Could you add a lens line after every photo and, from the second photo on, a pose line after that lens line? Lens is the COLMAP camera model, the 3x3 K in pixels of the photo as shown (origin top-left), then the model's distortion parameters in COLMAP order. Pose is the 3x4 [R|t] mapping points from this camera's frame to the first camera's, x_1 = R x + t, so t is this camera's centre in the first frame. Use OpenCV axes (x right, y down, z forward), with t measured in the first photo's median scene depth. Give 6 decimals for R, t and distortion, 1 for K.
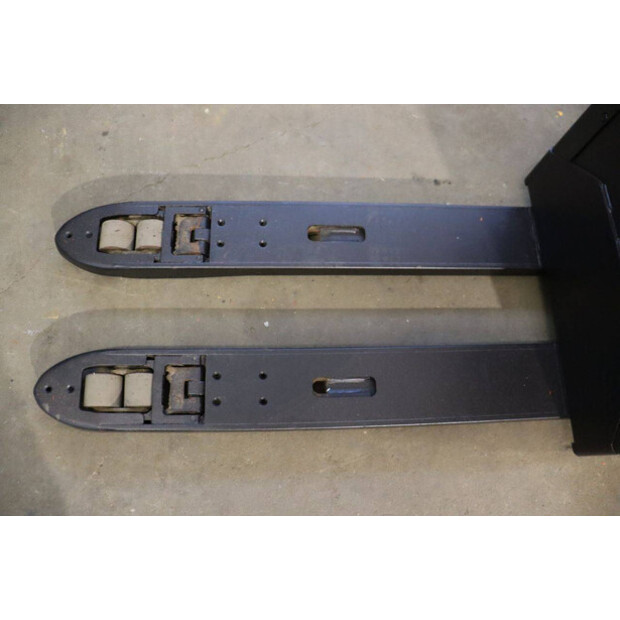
lens RADIAL K [[503.4, 0, 310.0], [0, 503.4, 310.0], [0, 0, 1]] dist [-0.145902, 0.102680]
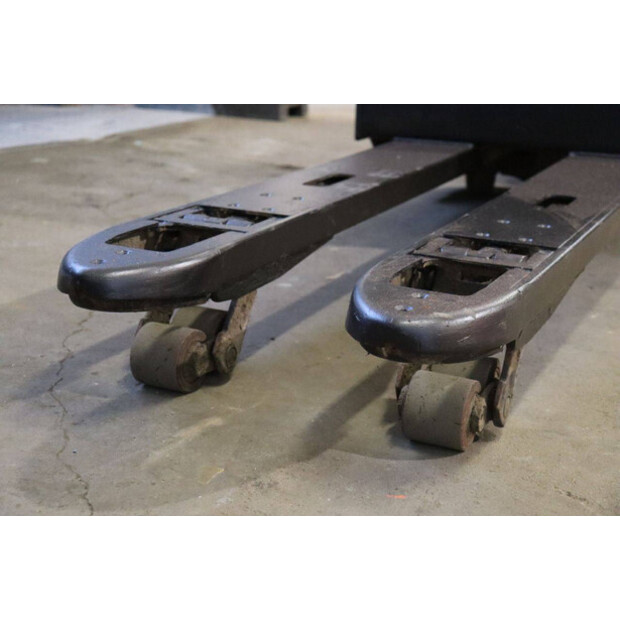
lens RADIAL K [[1054.9, 0, 310.0], [0, 1054.9, 310.0], [0, 0, 1]] dist [0.184564, -0.010134]
pose [[0.453978, -0.316504, 0.832904, -1.215854], [0.848759, 0.438063, -0.296155, 0.301281], [-0.271130, 0.841383, 0.467507, 0.382558]]
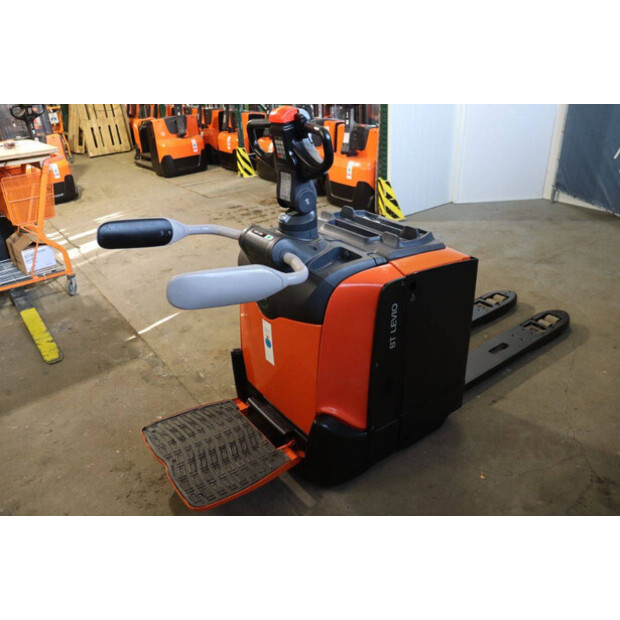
lens RADIAL K [[503.4, 0, 310.0], [0, 503.4, 310.0], [0, 0, 1]] dist [-0.145902, 0.102680]
pose [[-0.826596, 0.220266, -0.517902, 1.813504], [-0.540916, -0.056835, 0.839154, -1.504907], [0.155402, 0.973783, 0.166125, 0.349054]]
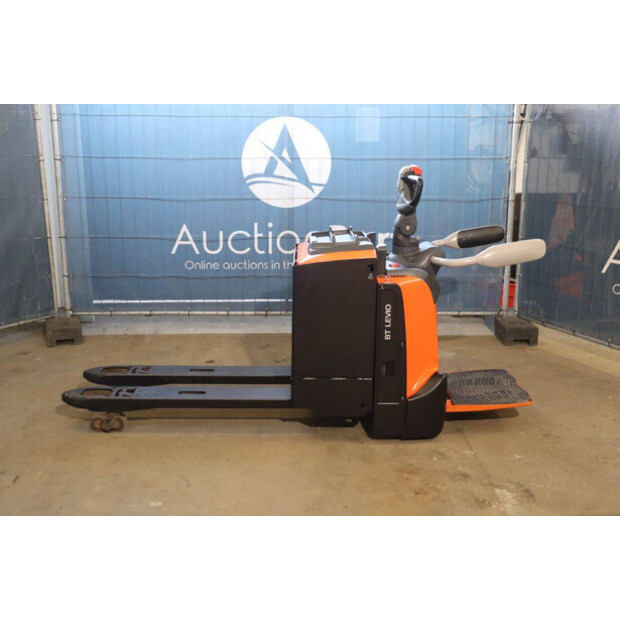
lens RADIAL K [[696.0, 0, 310.0], [0, 696.0, 310.0], [0, 0, 1]] dist [-0.019222, 0.024986]
pose [[0.997206, -0.065700, -0.035548, 0.701452], [0.004043, 0.522648, -0.852539, 2.462149], [0.074591, 0.850013, 0.521453, -1.009629]]
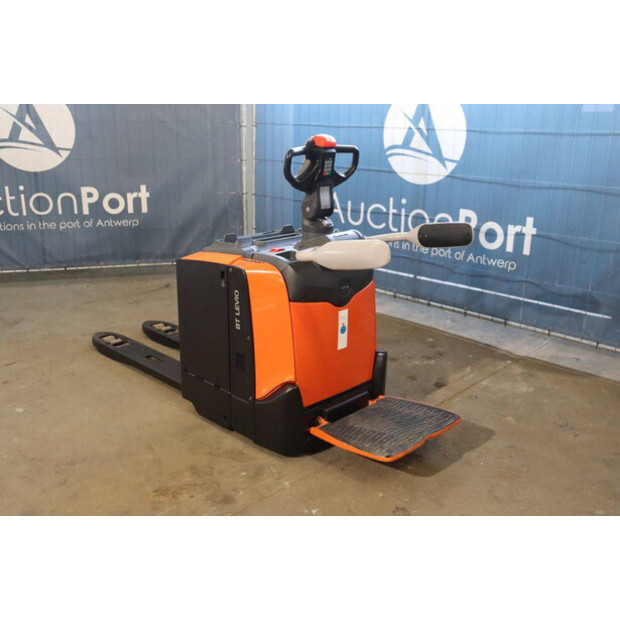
lens RADIAL K [[656.7, 0, 310.0], [0, 656.7, 310.0], [0, 0, 1]] dist [-0.051768, 0.012225]
pose [[0.686868, 0.142329, -0.712710, 2.753254], [-0.676973, 0.482079, -0.556154, 1.254527], [0.264426, 0.864489, 0.427477, -0.432865]]
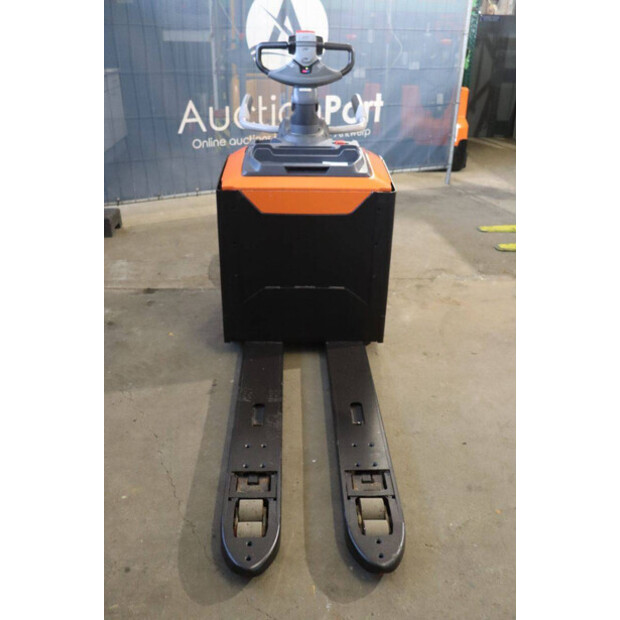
lens RADIAL K [[563.7, 0, 310.0], [0, 563.7, 310.0], [0, 0, 1]] dist [-0.128973, 0.132066]
pose [[-0.001172, -0.527628, 0.849475, -1.244099], [0.945211, 0.276733, 0.173189, -0.389291], [-0.326457, 0.803136, 0.498396, -0.169725]]
